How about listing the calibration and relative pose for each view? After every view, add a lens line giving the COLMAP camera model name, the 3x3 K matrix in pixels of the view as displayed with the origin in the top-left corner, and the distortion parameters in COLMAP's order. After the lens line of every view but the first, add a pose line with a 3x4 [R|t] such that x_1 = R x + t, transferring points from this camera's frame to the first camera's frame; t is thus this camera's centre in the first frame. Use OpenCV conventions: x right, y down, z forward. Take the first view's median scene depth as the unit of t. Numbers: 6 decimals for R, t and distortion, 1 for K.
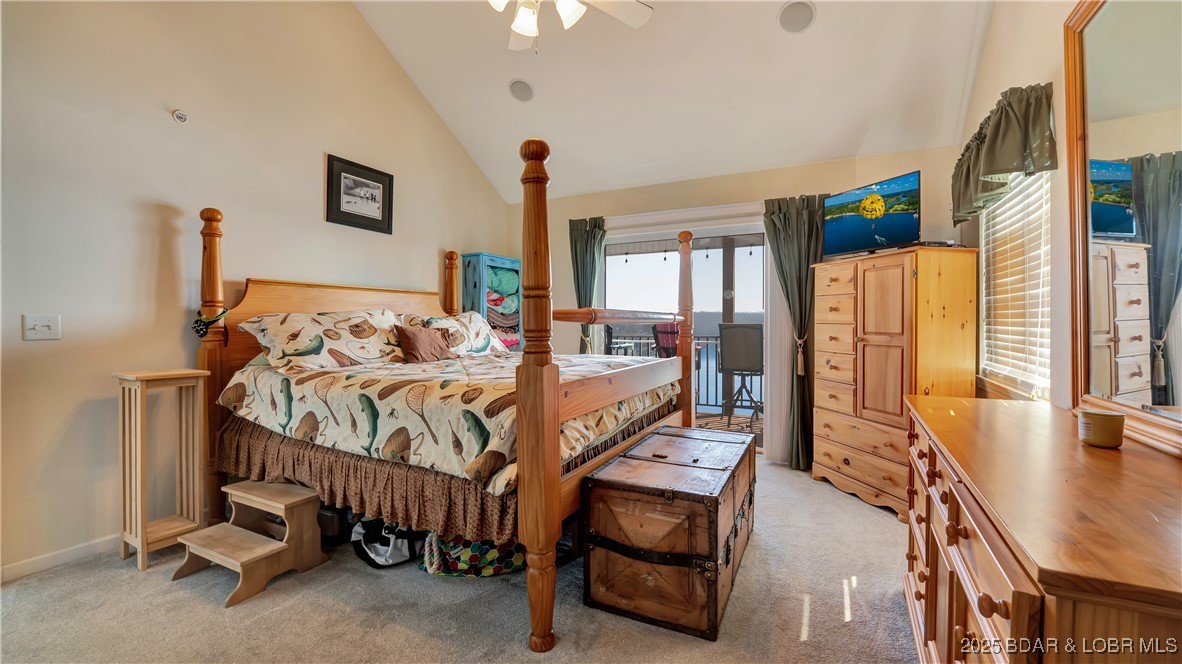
lens RADIAL K [[495.5, 0, 591.0], [0, 495.5, 332.0], [0, 0, 1]] dist [0.000745, 0.000038]
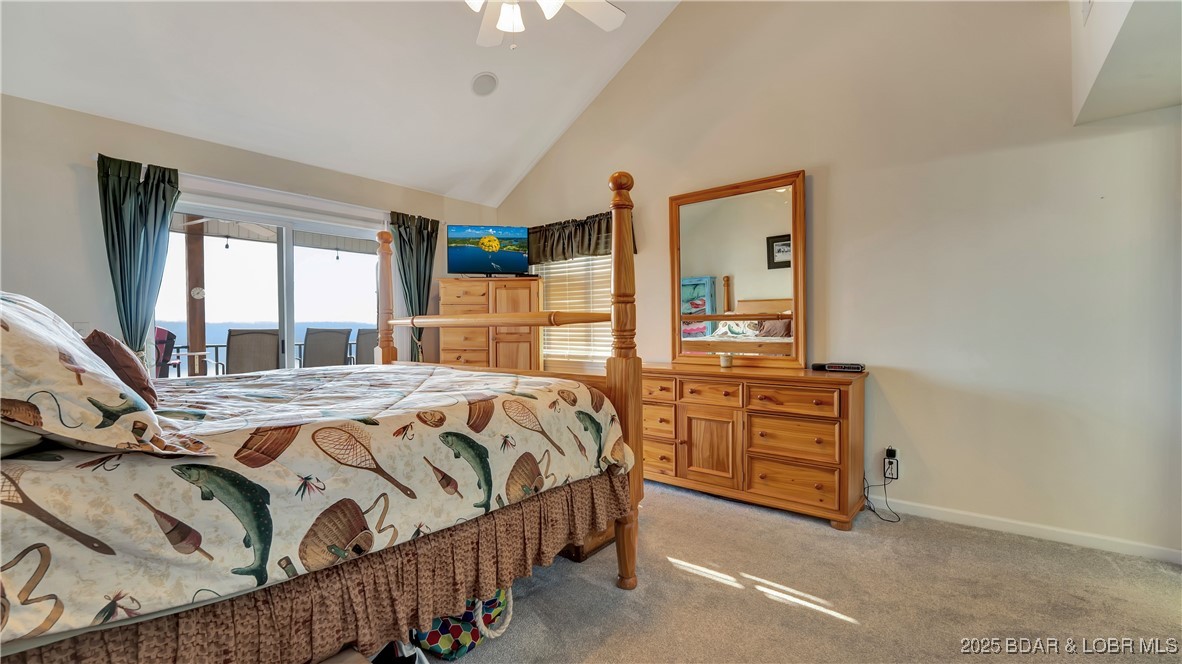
lens RADIAL K [[495.5, 0, 591.0], [0, 495.5, 332.0], [0, 0, 1]] dist [0.000745, 0.000038]
pose [[0.173263, -0.011781, 0.984805, -0.818367], [0.029111, 0.999553, 0.006836, -0.005768], [-0.984445, 0.027484, 0.173528, 0.530245]]
